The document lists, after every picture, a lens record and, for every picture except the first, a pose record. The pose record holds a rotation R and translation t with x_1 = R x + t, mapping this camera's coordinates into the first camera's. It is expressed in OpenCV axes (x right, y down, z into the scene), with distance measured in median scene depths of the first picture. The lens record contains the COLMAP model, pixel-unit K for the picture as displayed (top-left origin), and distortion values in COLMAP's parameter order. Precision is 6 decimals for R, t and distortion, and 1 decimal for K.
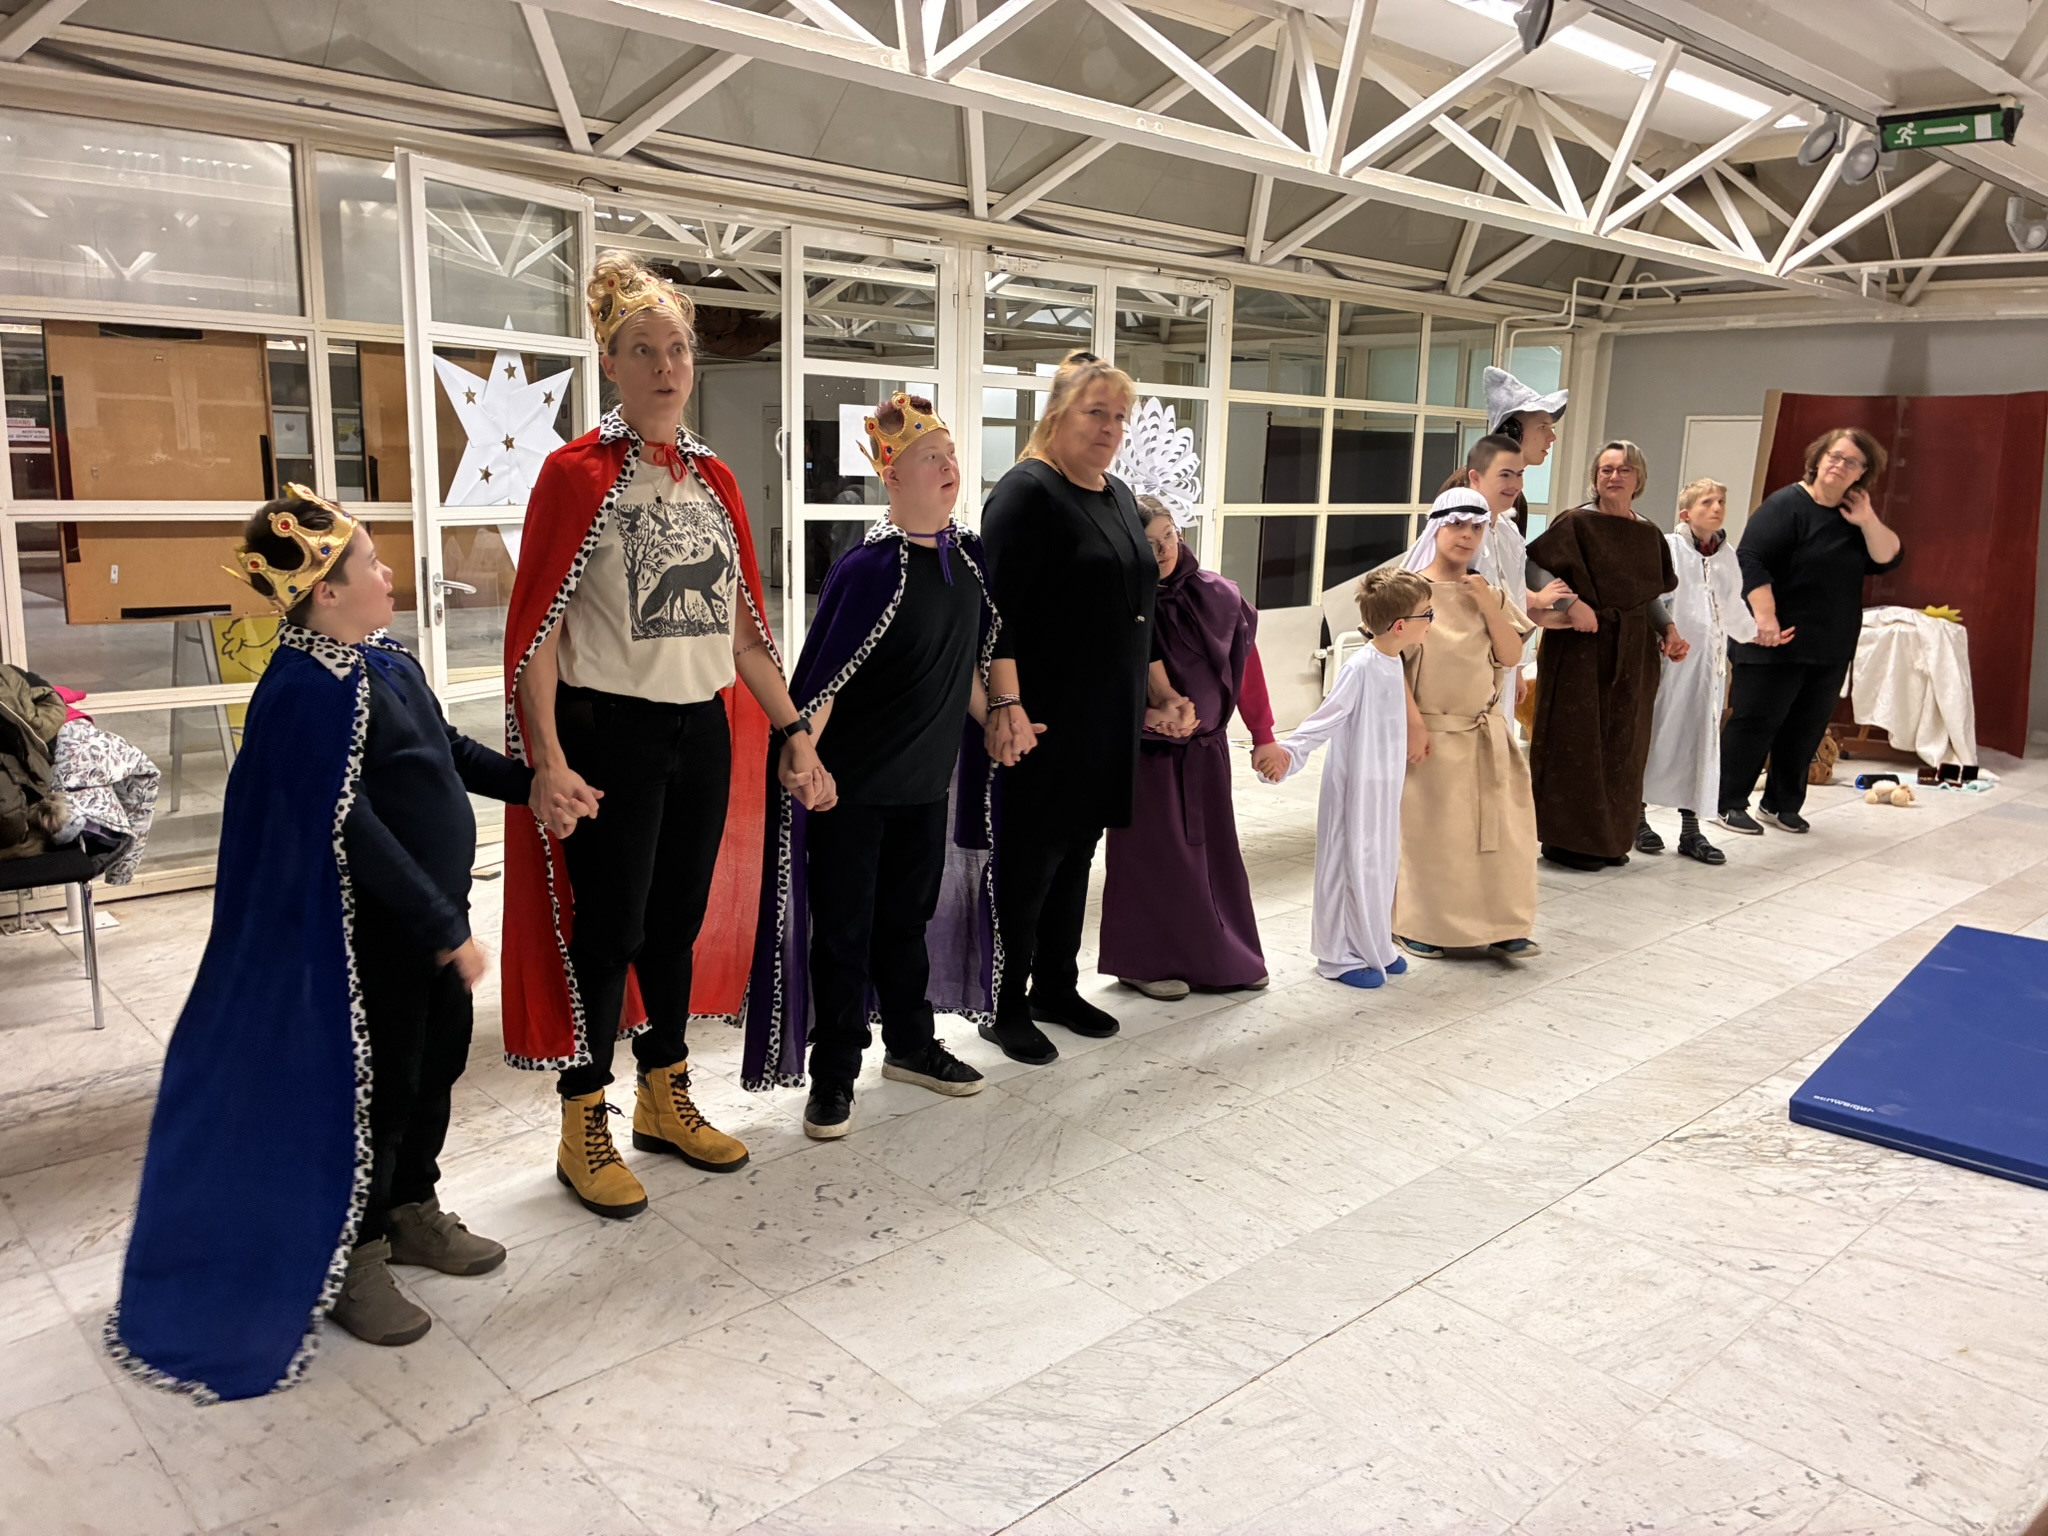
lens RADIAL K [[1570.6, 0, 1032.6], [0, 1570.6, 757.7], [0, 0, 1]] dist [0.043524, -0.045205]
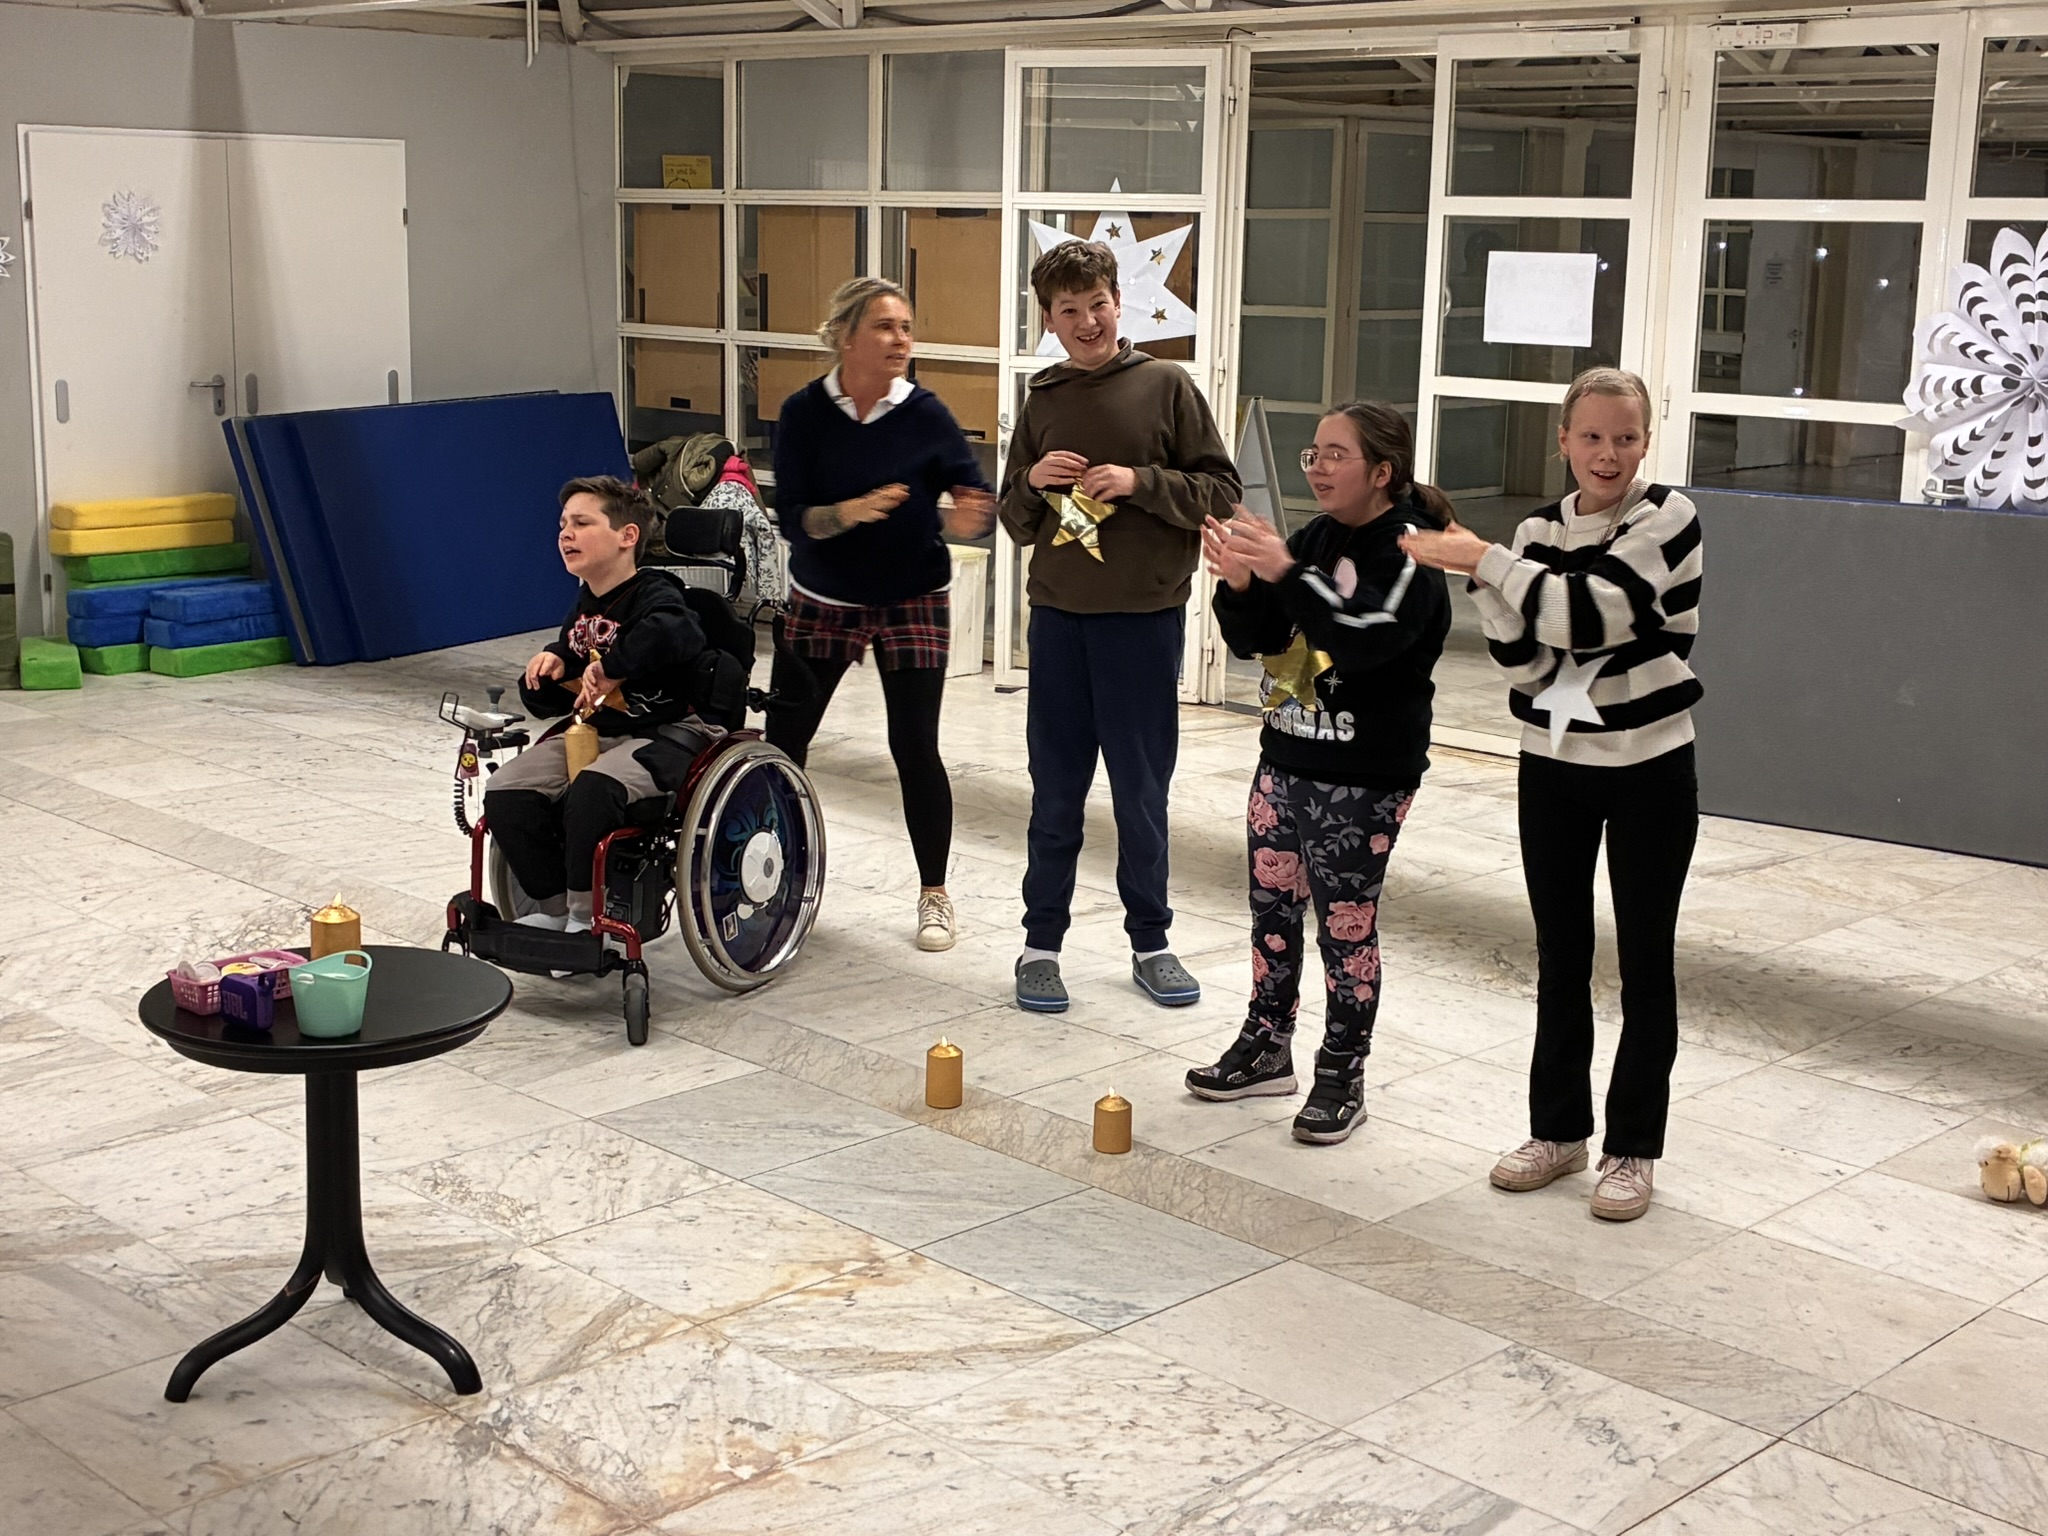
lens RADIAL K [[2709.5, 0, 1019.3], [0, 2709.5, 773.4], [0, 0, 1]] dist [0.033580, 0.000000]
pose [[0.032247, 0.168714, -0.985137, 1.513553], [-0.209406, 0.964914, 0.158396, -0.168956], [0.977297, 0.201186, 0.066446, 0.891801]]
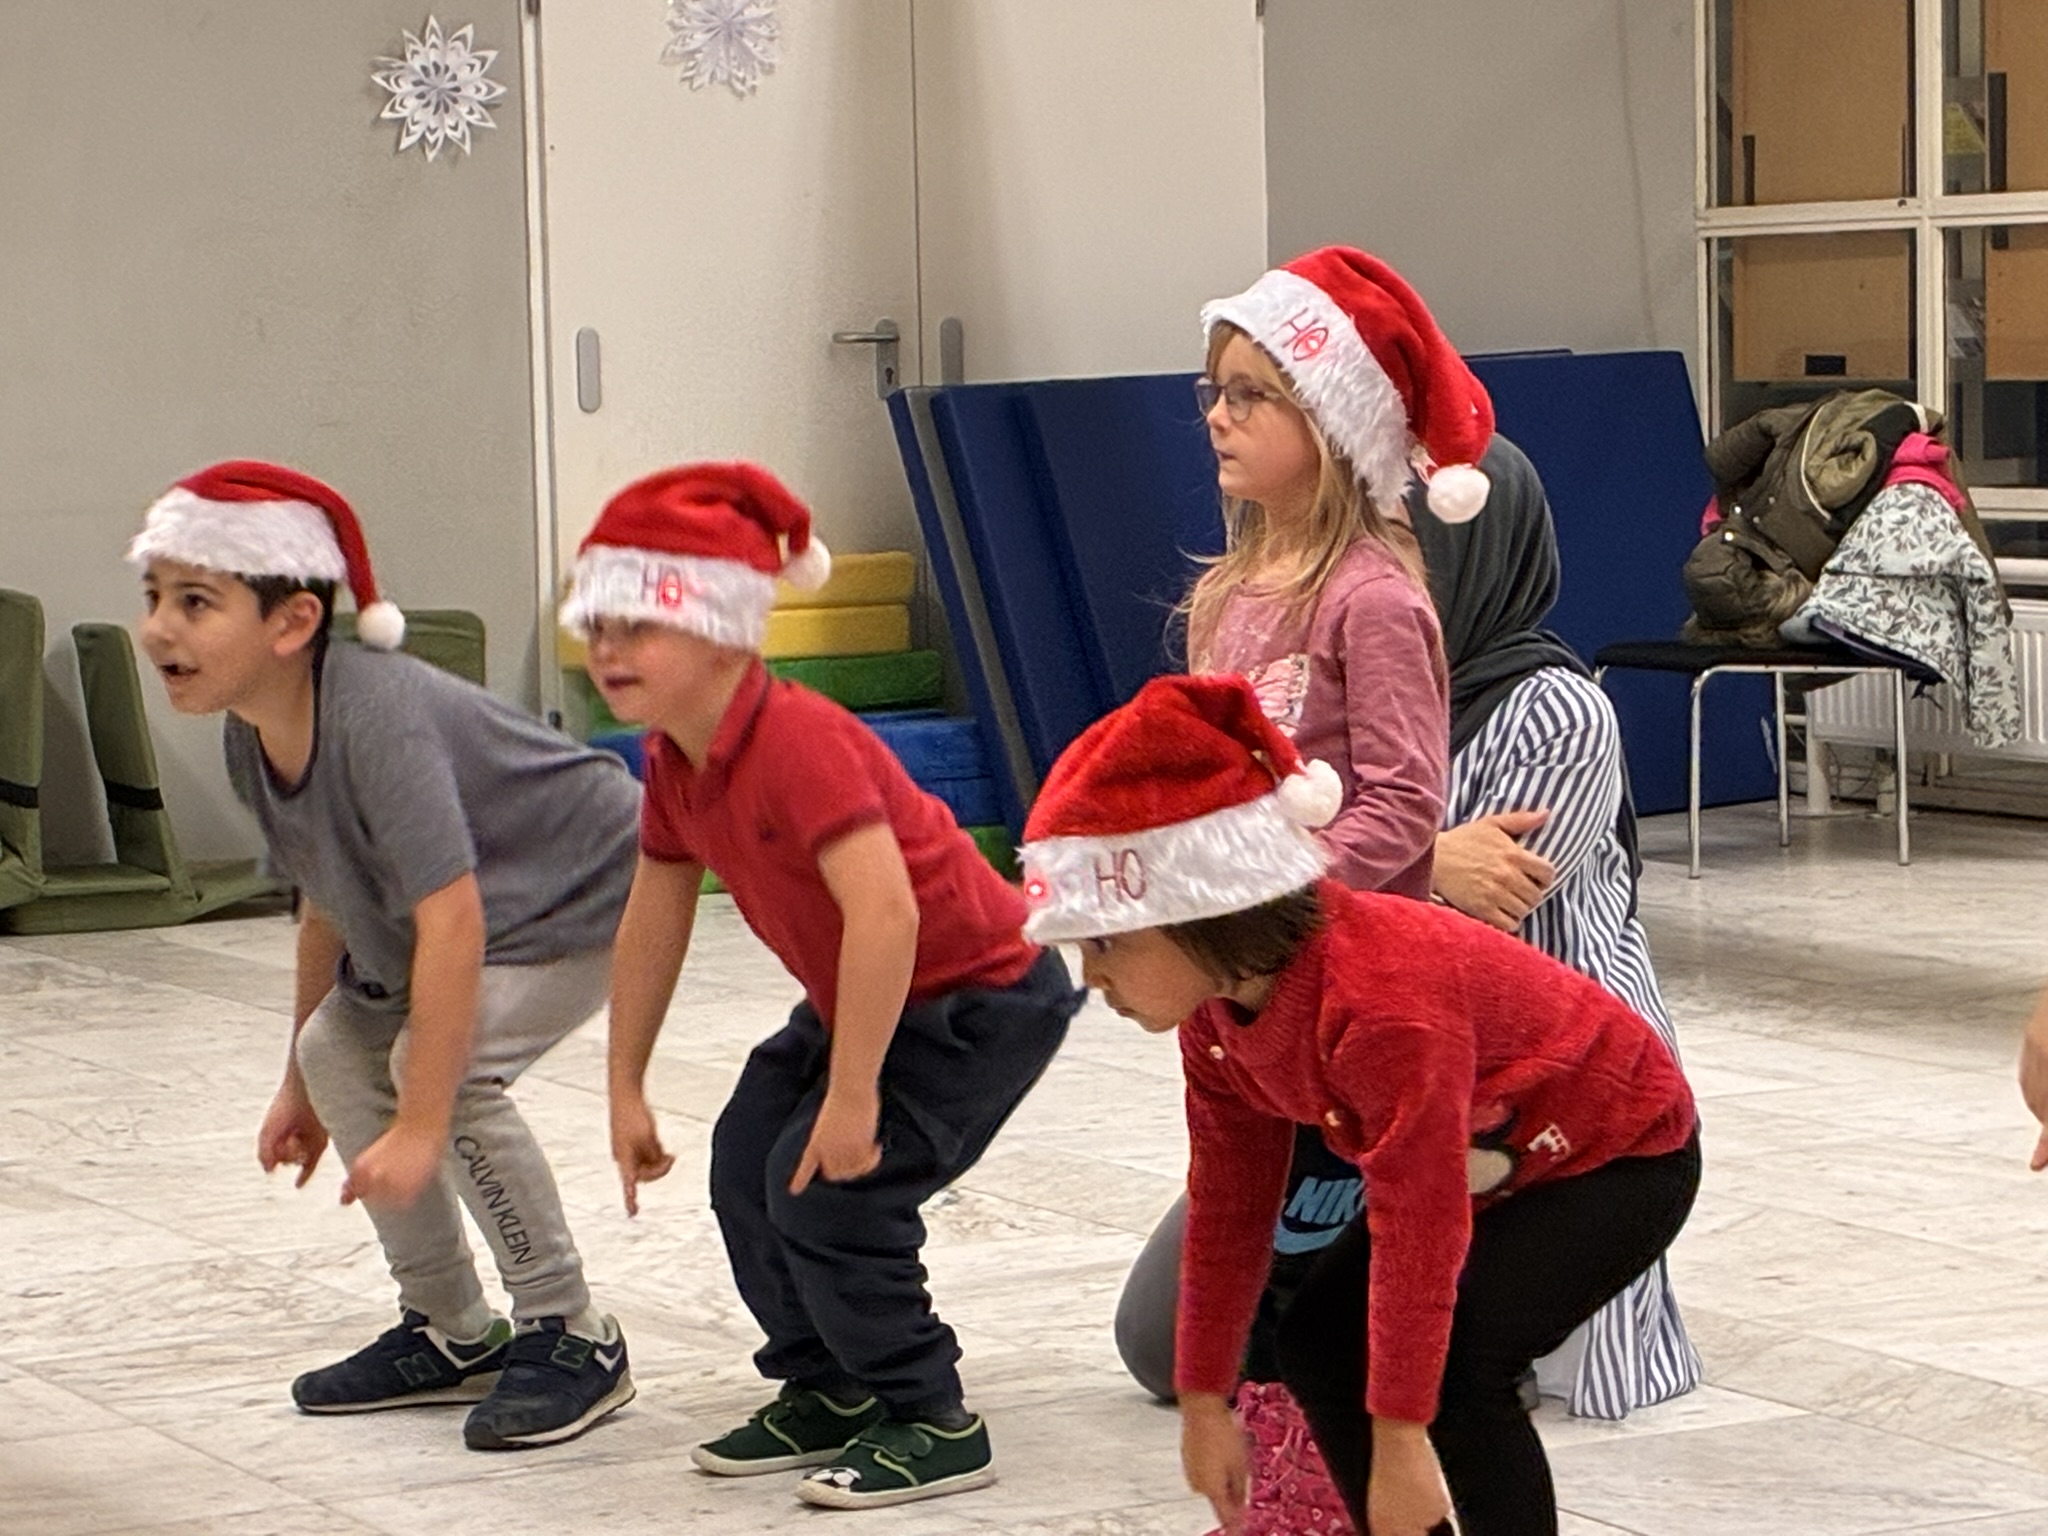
lens RADIAL K [[5875.1, 0, 1029.5], [0, 5875.1, 778.7], [0, 0, 1]] dist [0.231511, 0.000000]
pose [[-0.247293, 0.060854, -0.967028, 1.570226], [-0.167703, 0.980276, 0.104574, -0.077857], [0.954318, 0.188033, -0.232210, 0.978325]]
